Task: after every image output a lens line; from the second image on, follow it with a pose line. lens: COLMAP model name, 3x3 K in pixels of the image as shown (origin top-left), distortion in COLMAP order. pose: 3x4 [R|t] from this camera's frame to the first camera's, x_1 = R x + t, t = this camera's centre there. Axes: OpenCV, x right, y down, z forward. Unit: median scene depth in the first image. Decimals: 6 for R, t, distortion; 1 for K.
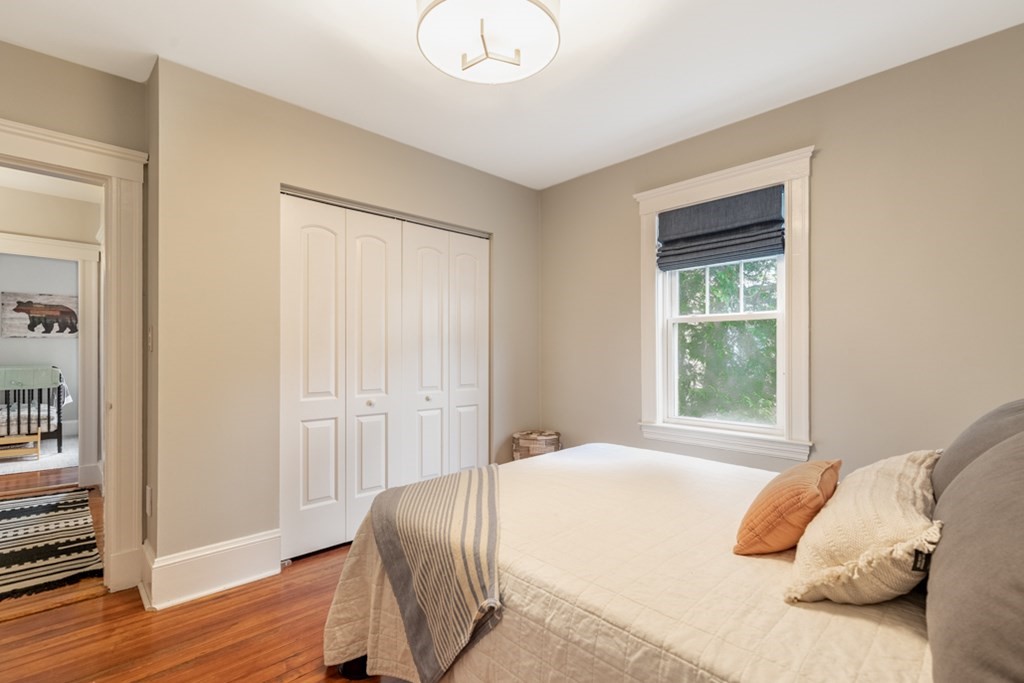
lens RADIAL K [[473.7, 0, 512.0], [0, 473.7, 349.8], [0, 0, 1]] dist [0.009466, 0.000318]
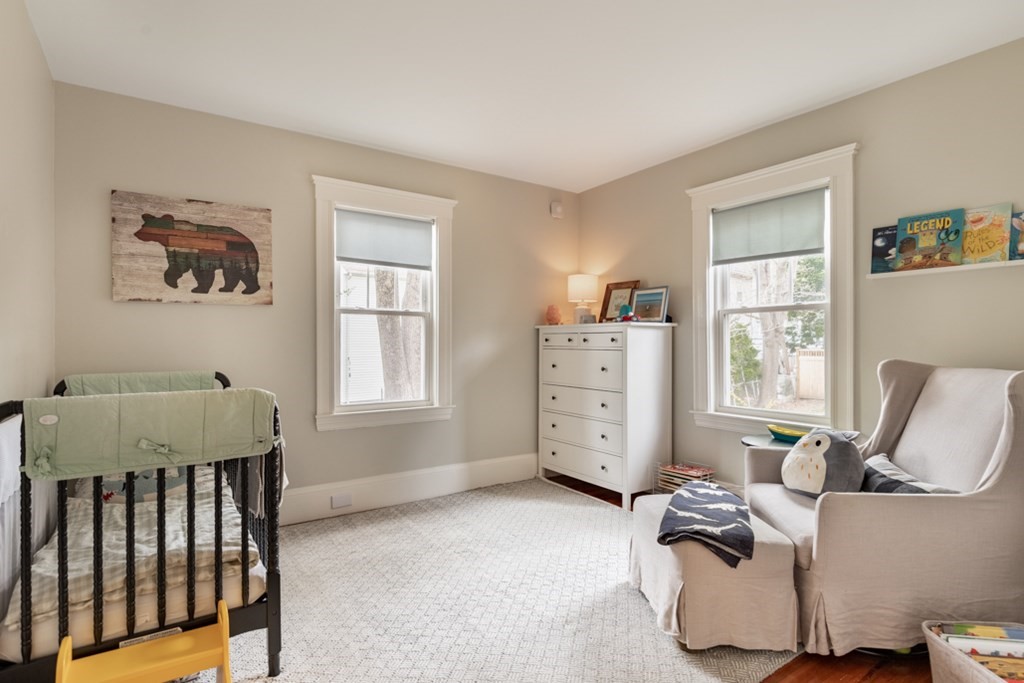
lens RADIAL K [[520.6, 0, 512.0], [0, 520.6, 341.5], [0, 0, 1]] dist [-0.001416, -0.000188]
pose [[0.986096, 0.001611, -0.166172, -0.635569], [-0.000375, 0.999972, 0.007466, 0.005224], [0.166179, -0.007300, 0.986069, 0.600760]]
